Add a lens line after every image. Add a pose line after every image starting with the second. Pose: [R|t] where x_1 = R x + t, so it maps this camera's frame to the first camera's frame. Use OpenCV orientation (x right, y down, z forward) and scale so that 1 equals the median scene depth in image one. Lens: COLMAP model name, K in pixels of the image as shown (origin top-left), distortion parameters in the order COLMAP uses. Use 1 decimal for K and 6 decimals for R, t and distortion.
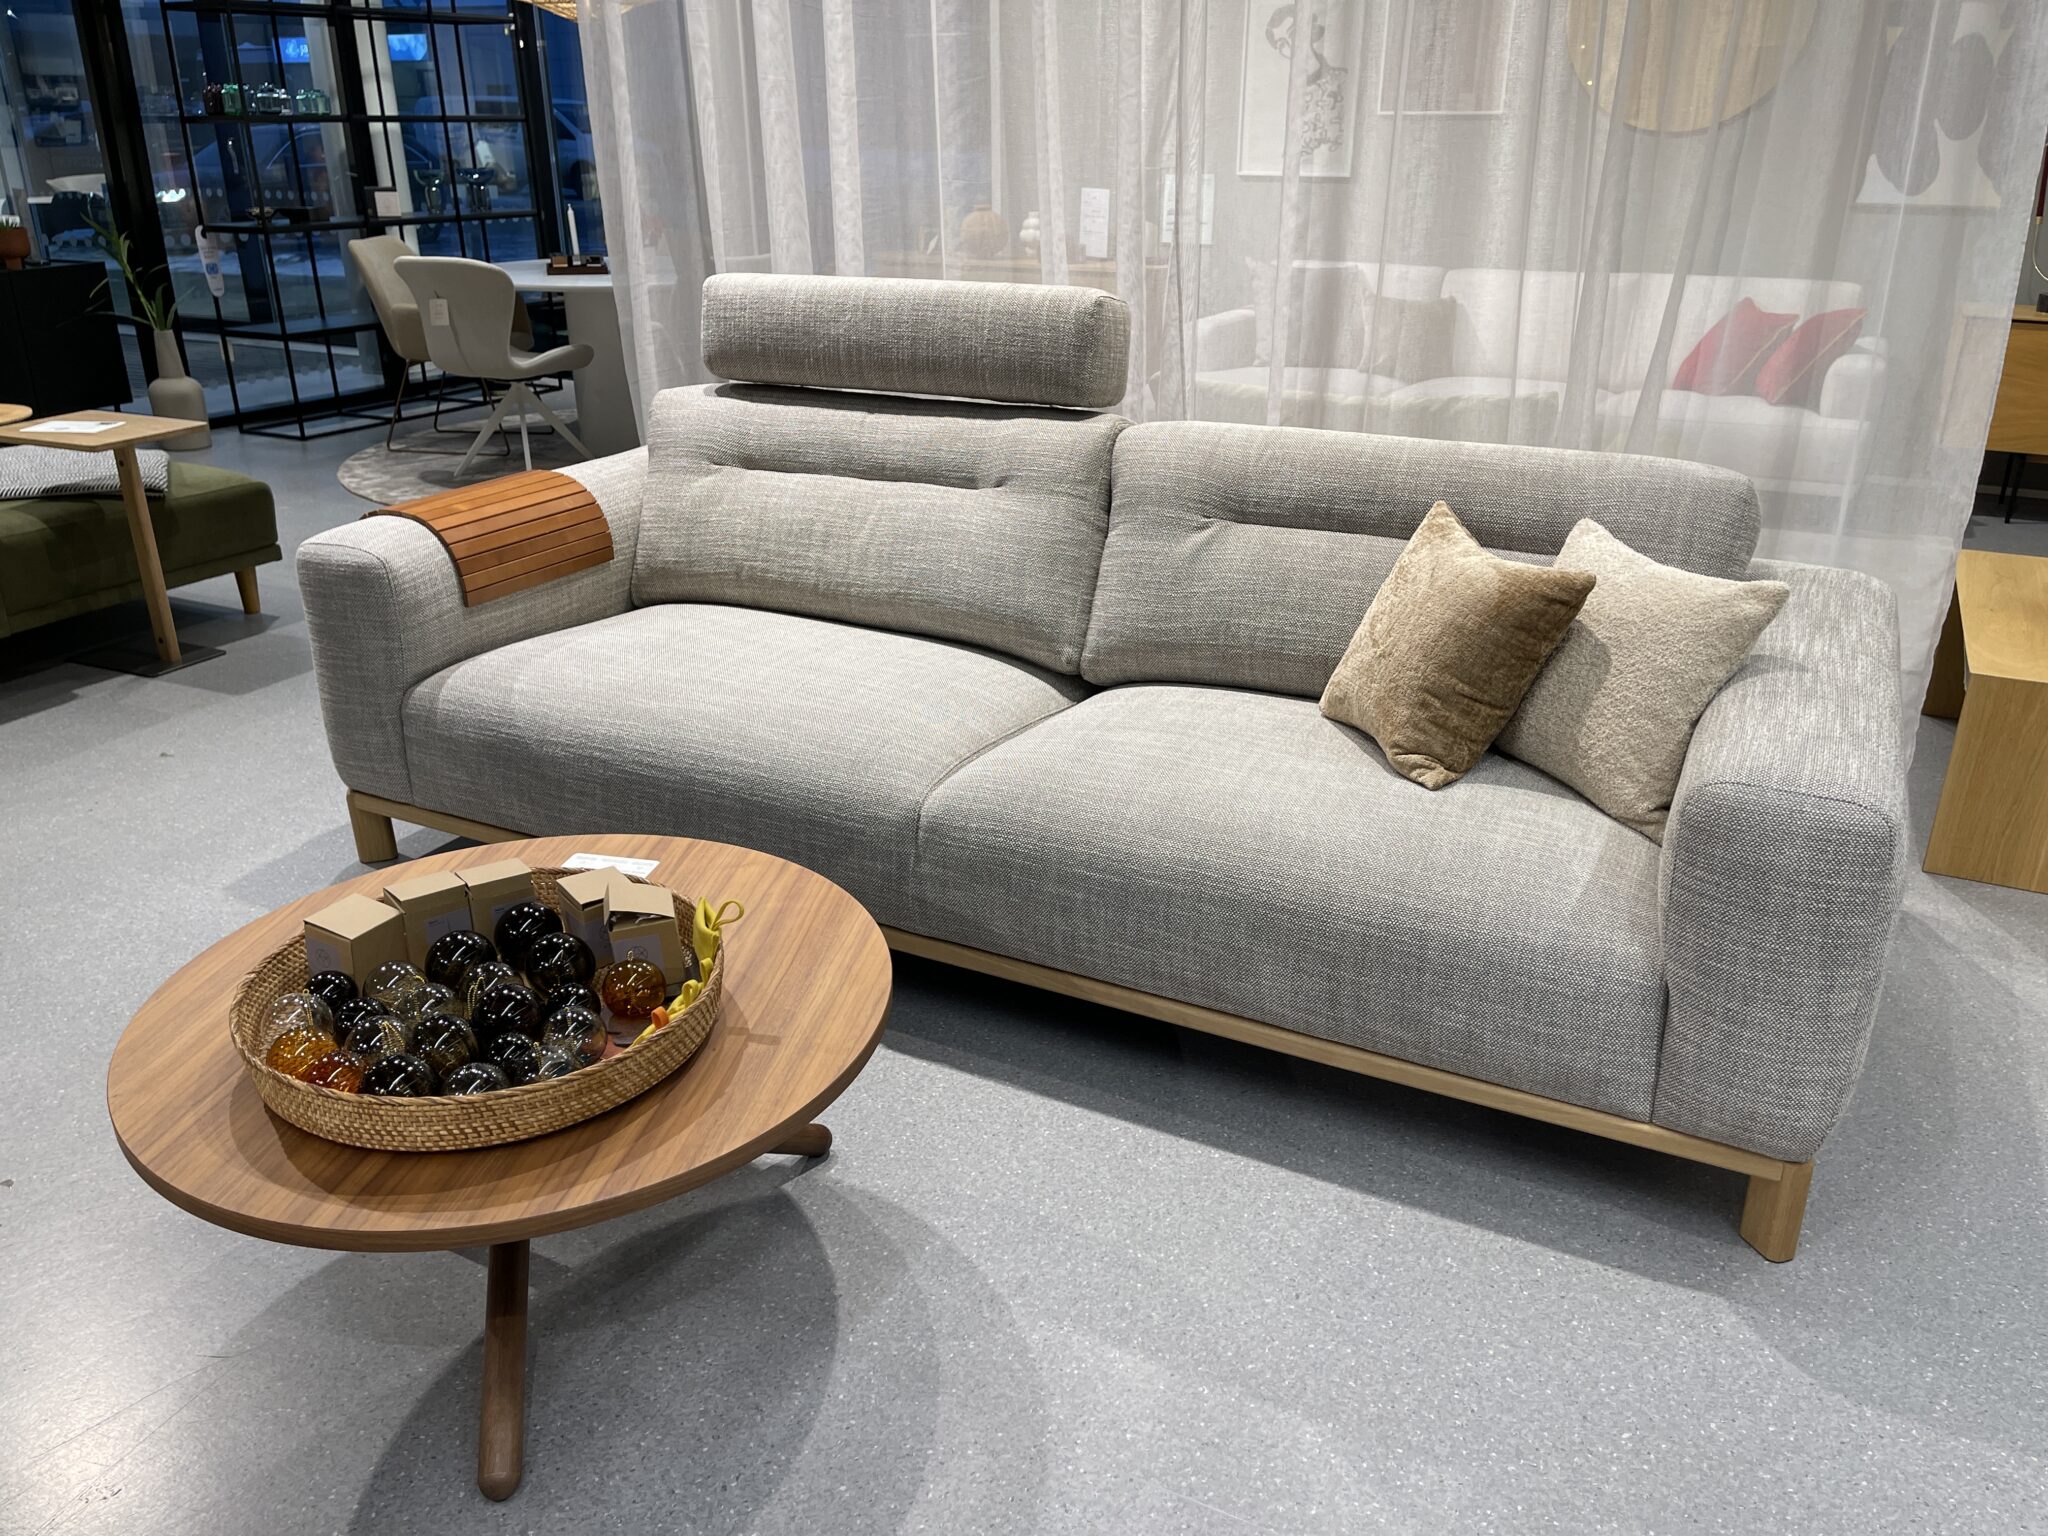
lens RADIAL K [[1597.9, 0, 1025.6], [0, 1597.9, 758.6], [0, 0, 1]] dist [0.061560, -0.010584]
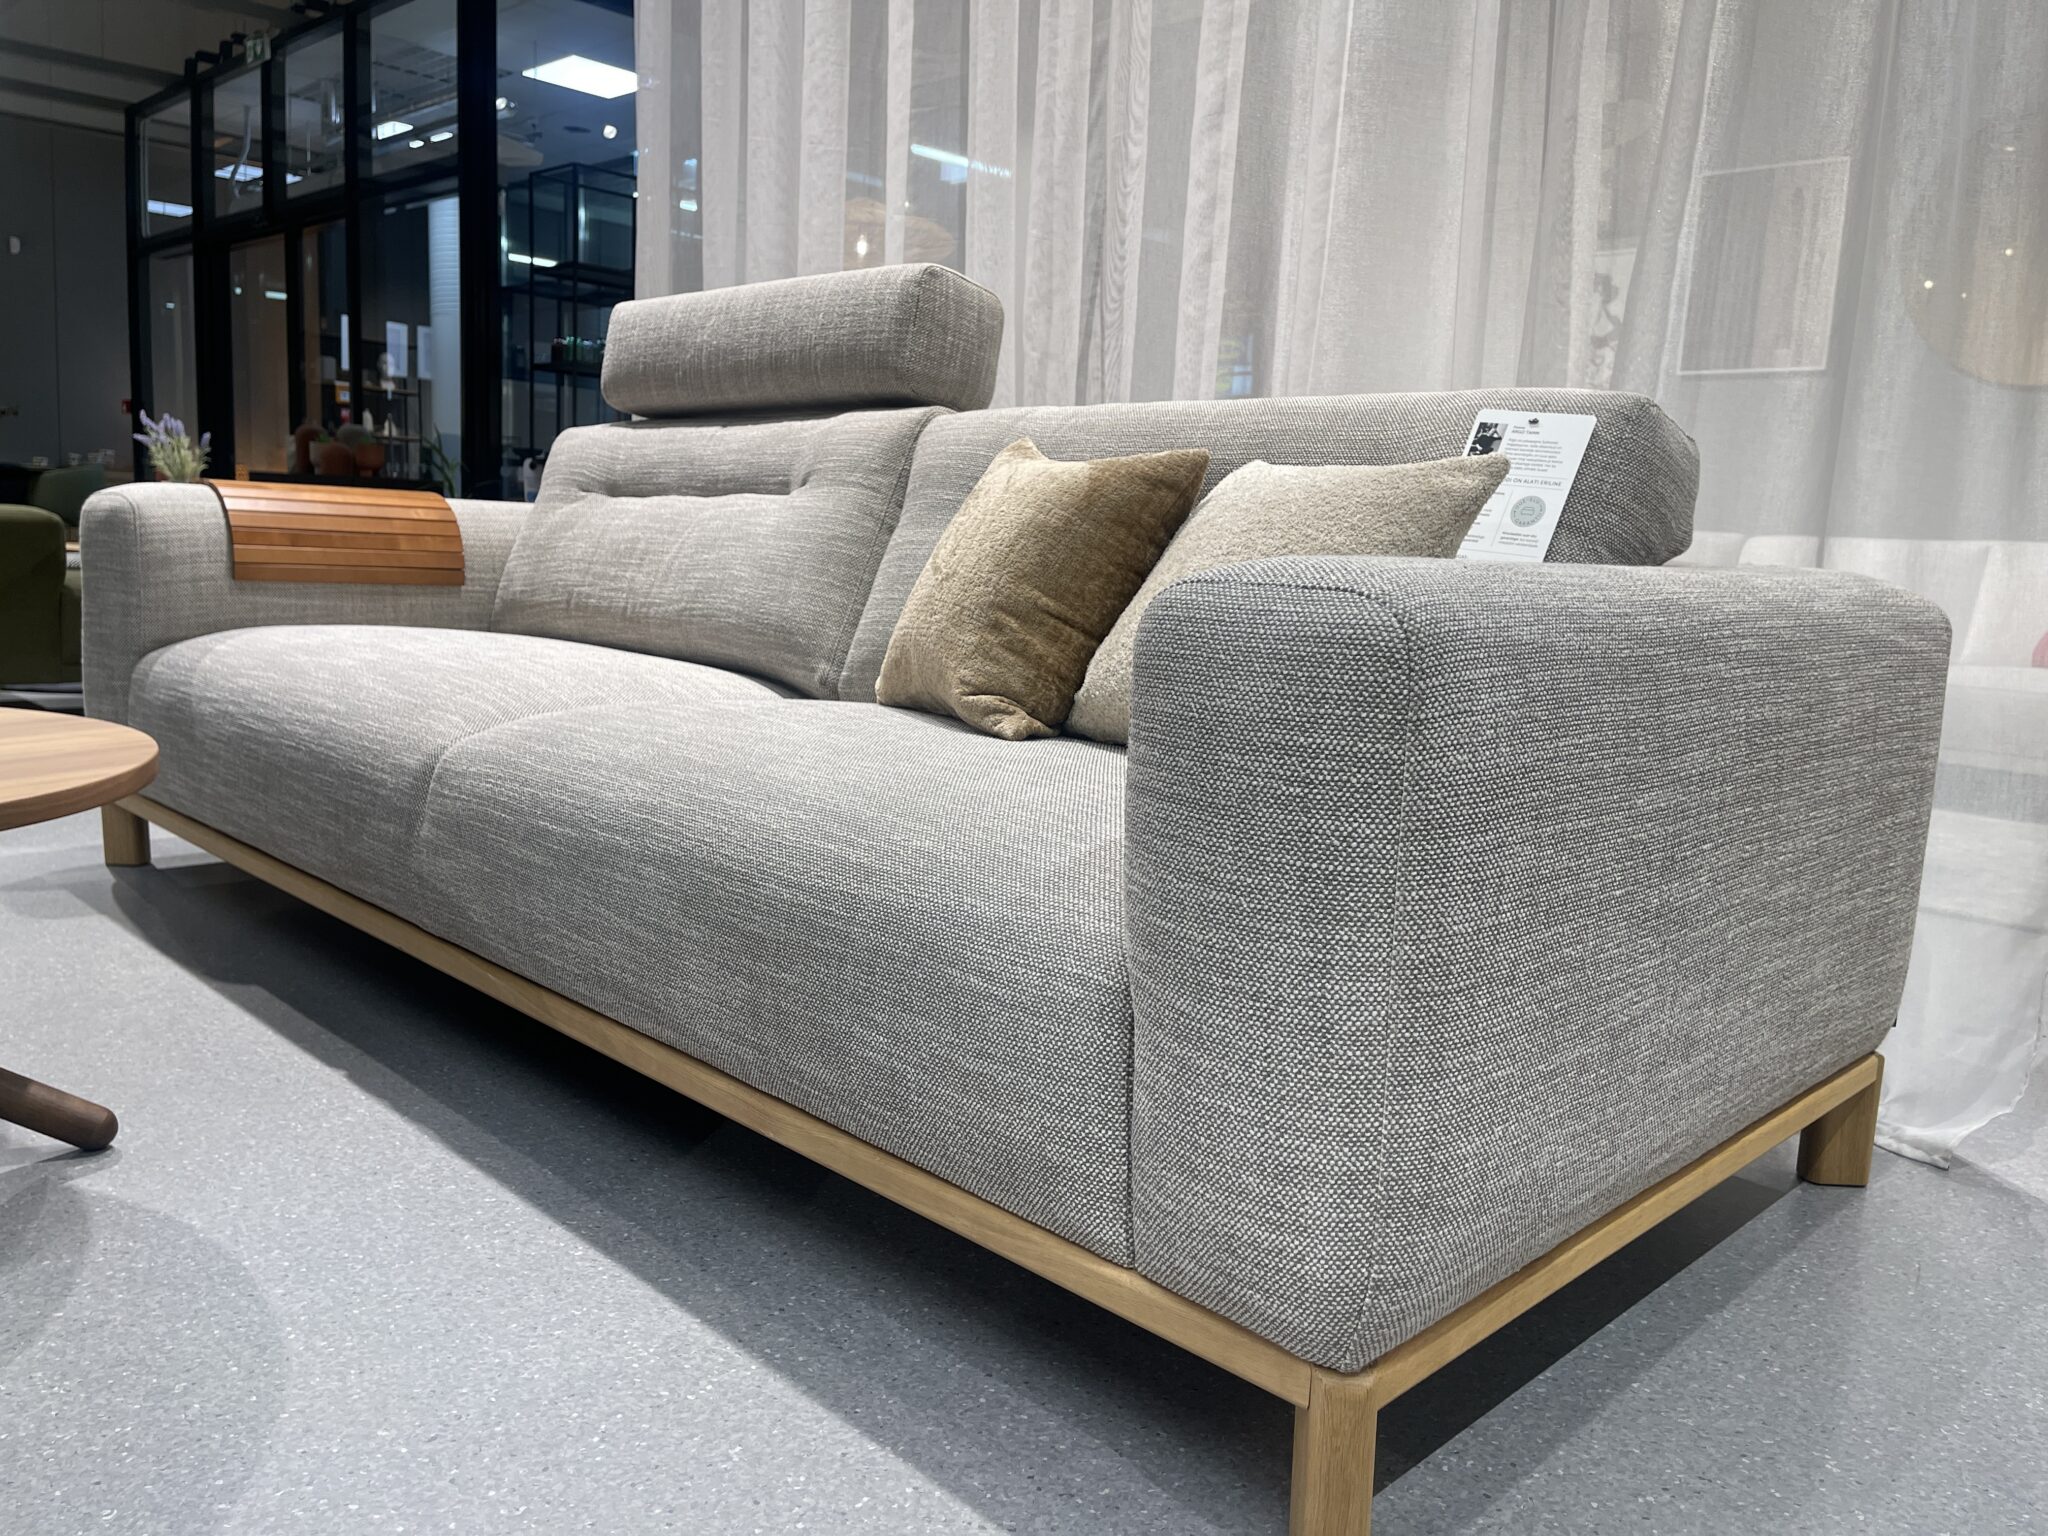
lens RADIAL K [[1576.7, 0, 1021.3], [0, 1576.7, 752.9], [0, 0, 1]] dist [0.060567, -0.076840]
pose [[0.945825, 0.084669, -0.313443, 0.375327], [-0.162857, 0.958888, -0.232405, 0.140561], [0.280879, 0.270861, 0.920729, 0.332854]]
